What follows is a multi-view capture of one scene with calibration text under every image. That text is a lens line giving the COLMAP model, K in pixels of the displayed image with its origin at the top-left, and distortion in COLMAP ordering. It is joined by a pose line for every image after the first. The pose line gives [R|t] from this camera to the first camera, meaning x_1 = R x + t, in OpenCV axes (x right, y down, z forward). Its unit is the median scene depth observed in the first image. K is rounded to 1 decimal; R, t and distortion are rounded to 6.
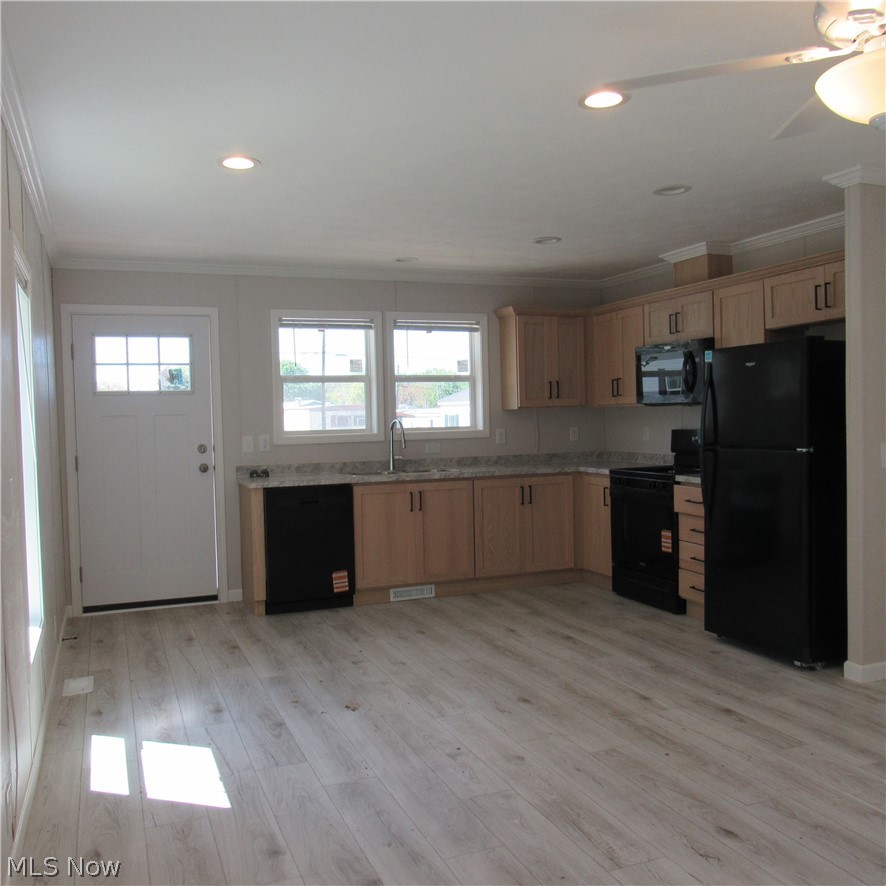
lens RADIAL K [[839.8, 0, 443.0], [0, 839.8, 443.0], [0, 0, 1]] dist [-0.027170, 0.000636]
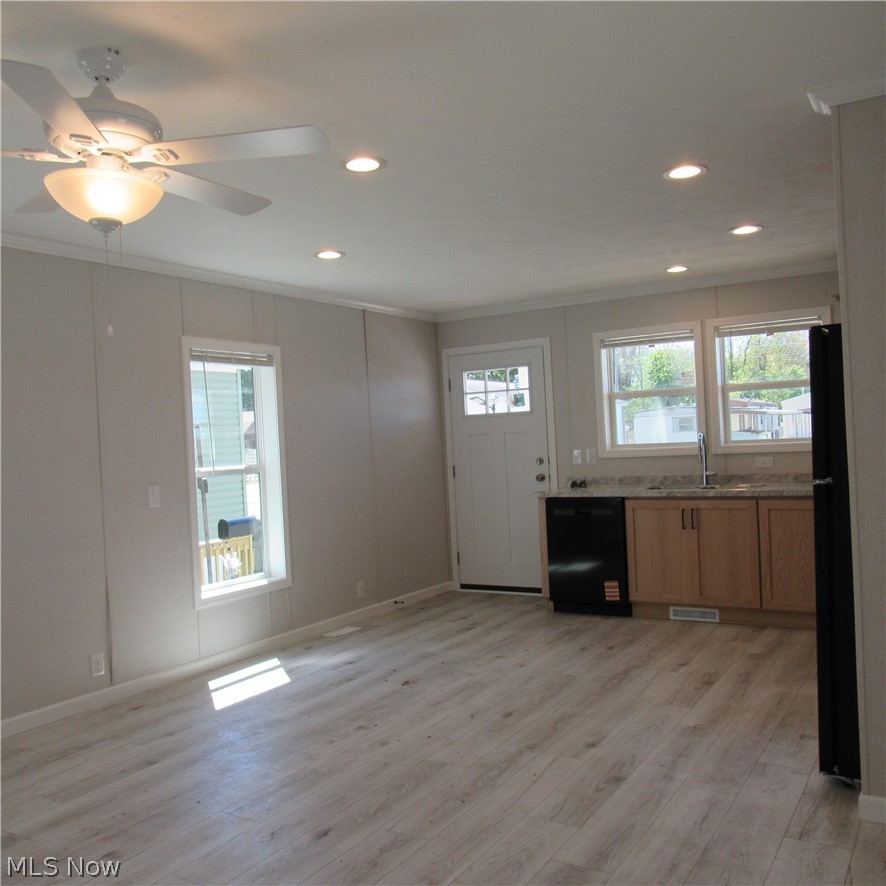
lens RADIAL K [[839.8, 0, 443.0], [0, 839.8, 443.0], [0, 0, 1]] dist [-0.027170, 0.000636]
pose [[0.597294, -0.003750, -0.802013, 0.597337], [0.006853, 0.999976, 0.000428, -0.020638], [0.801993, -0.005752, 0.597306, 0.214025]]
